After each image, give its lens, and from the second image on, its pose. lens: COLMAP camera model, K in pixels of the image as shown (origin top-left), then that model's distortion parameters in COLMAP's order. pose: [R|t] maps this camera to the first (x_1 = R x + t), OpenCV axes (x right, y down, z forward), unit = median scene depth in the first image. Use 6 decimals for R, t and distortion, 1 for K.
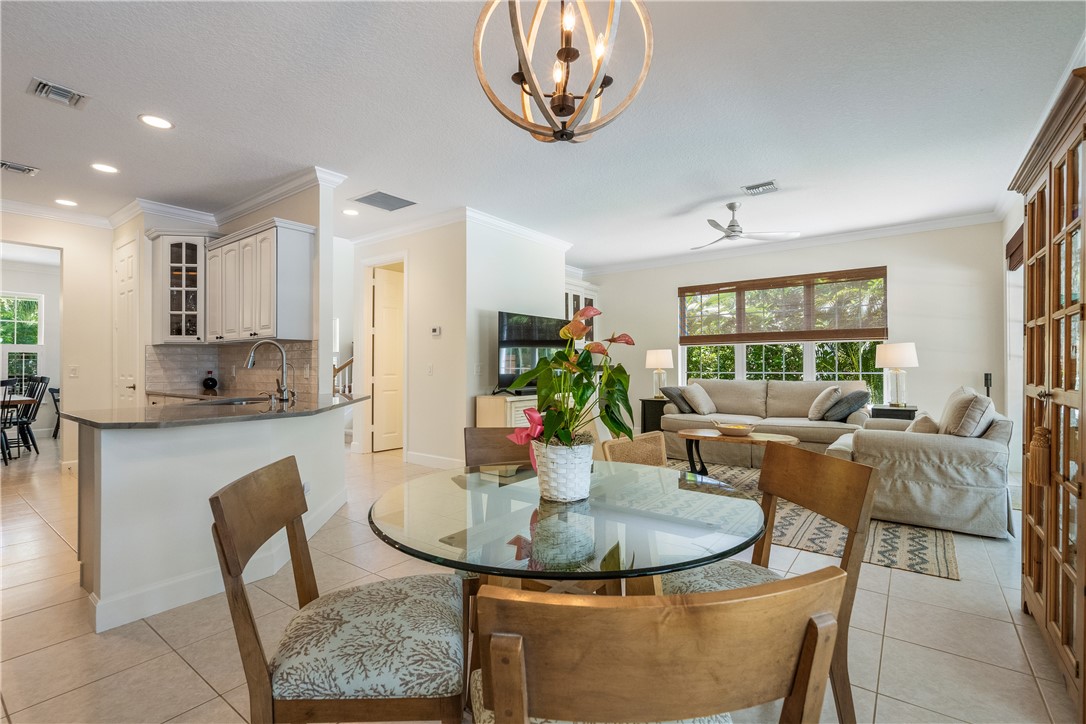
lens RADIAL K [[494.9, 0, 543.9], [0, 494.9, 363.3], [0, 0, 1]] dist [-0.003843, 0.000427]
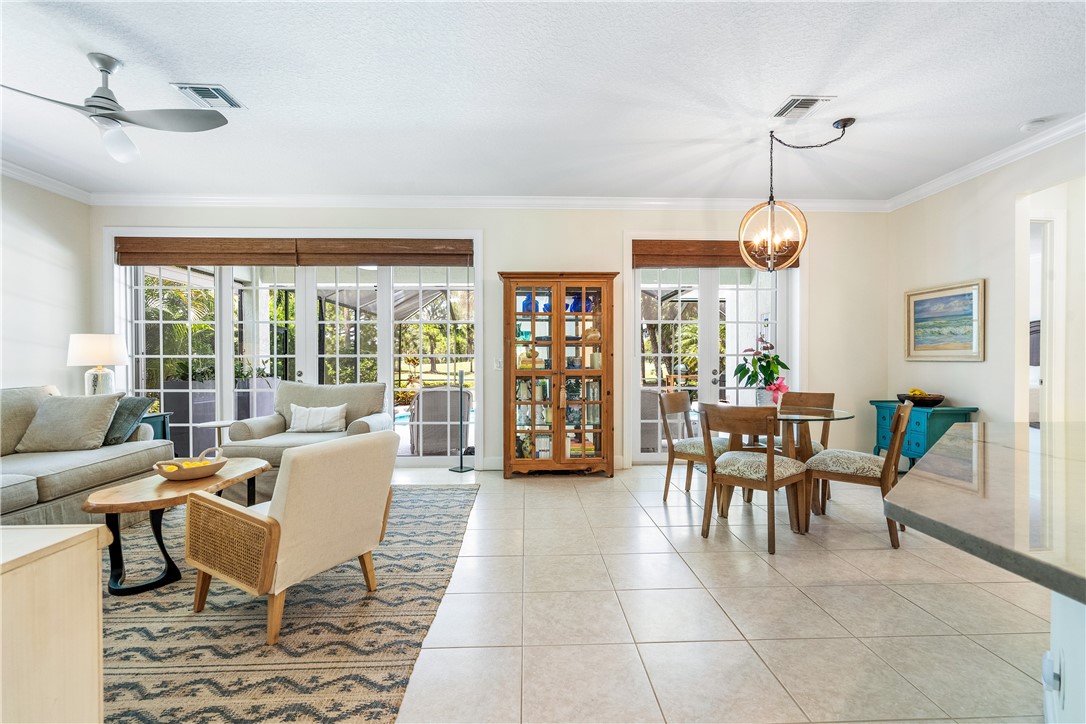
lens RADIAL K [[494.9, 0, 543.9], [0, 494.9, 363.3], [0, 0, 1]] dist [-0.003843, 0.000427]
pose [[-0.629565, 0.001692, 0.776946, -0.266613], [0.003925, 0.999992, 0.001003, 0.005806], [-0.776938, 0.003681, -0.629566, 0.796355]]
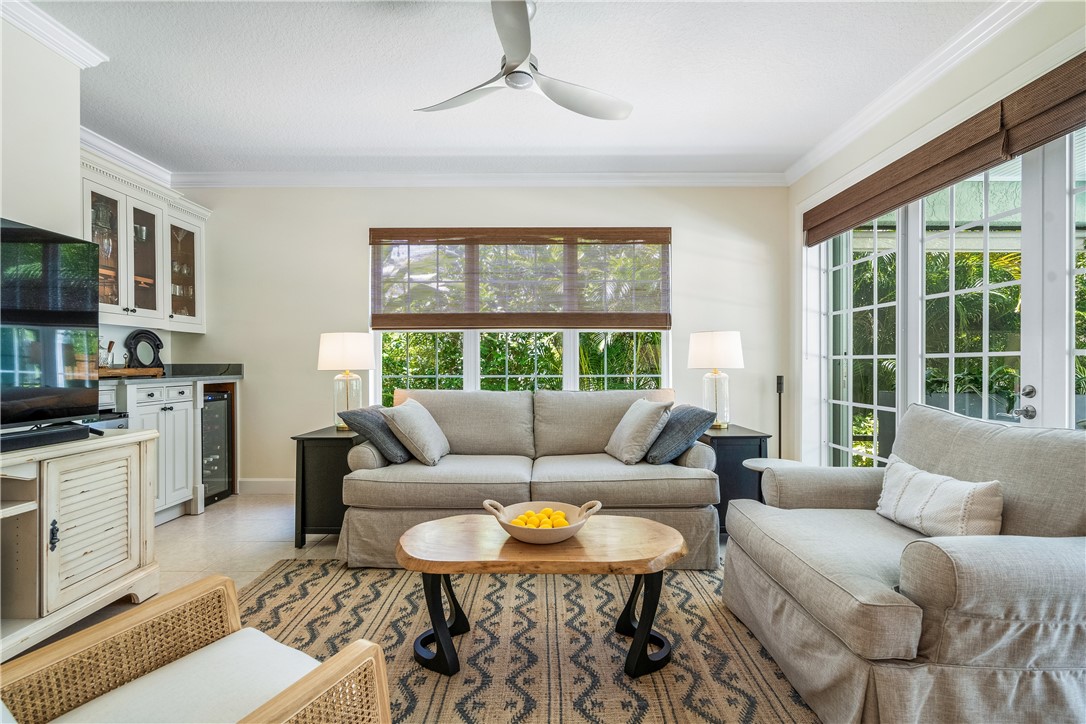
lens RADIAL K [[494.9, 0, 543.9], [0, 494.9, 363.3], [0, 0, 1]] dist [-0.003843, 0.000427]
pose [[0.798291, 0.003634, 0.602261, 0.108729], [-0.004642, 0.999989, 0.000120, 0.002367], [-0.602254, -0.002891, 0.798299, 0.515299]]
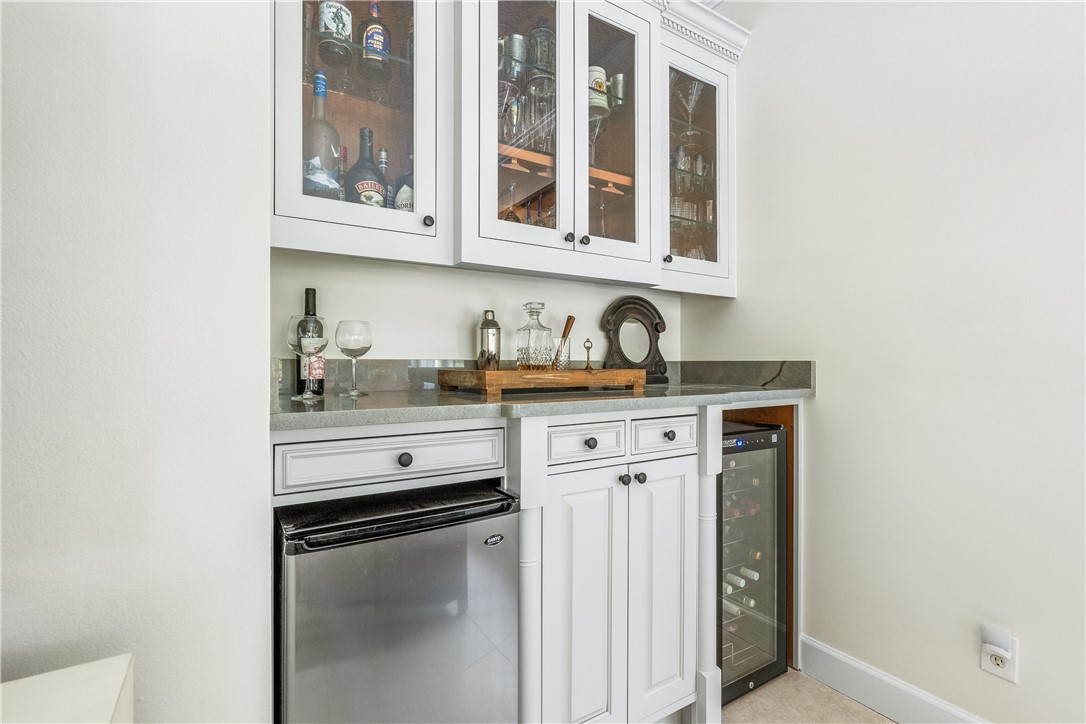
lens RADIAL K [[501.6, 0, 544.9], [0, 501.6, 364.9], [0, 0, 1]] dist [-0.003294, 0.000281]
pose [[0.937324, 0.010562, -0.348300, 0.144329], [-0.007011, 0.999910, 0.011454, 0.004822], [0.348390, -0.008295, 0.937313, 0.997596]]
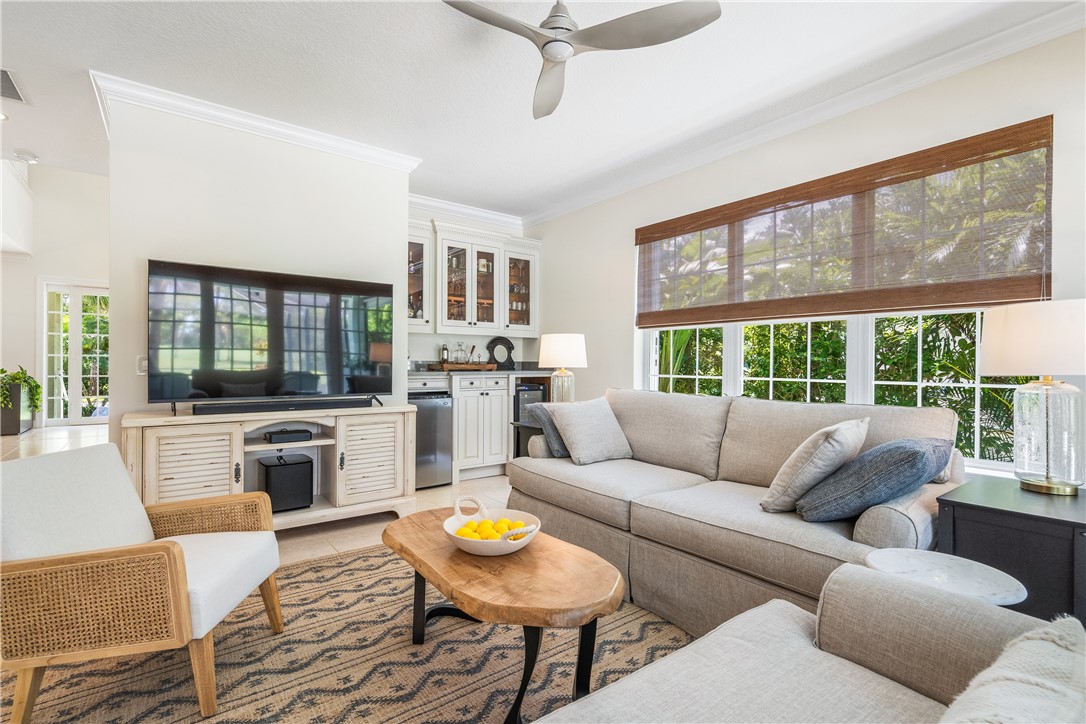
lens RADIAL K [[501.6, 0, 544.9], [0, 501.6, 364.9], [0, 0, 1]] dist [-0.003294, 0.000281]
pose [[0.963863, 0.012621, -0.266100, 0.399653], [-0.010176, 0.999892, 0.010562, 0.001478], [0.266205, -0.007473, 0.963887, 0.491097]]
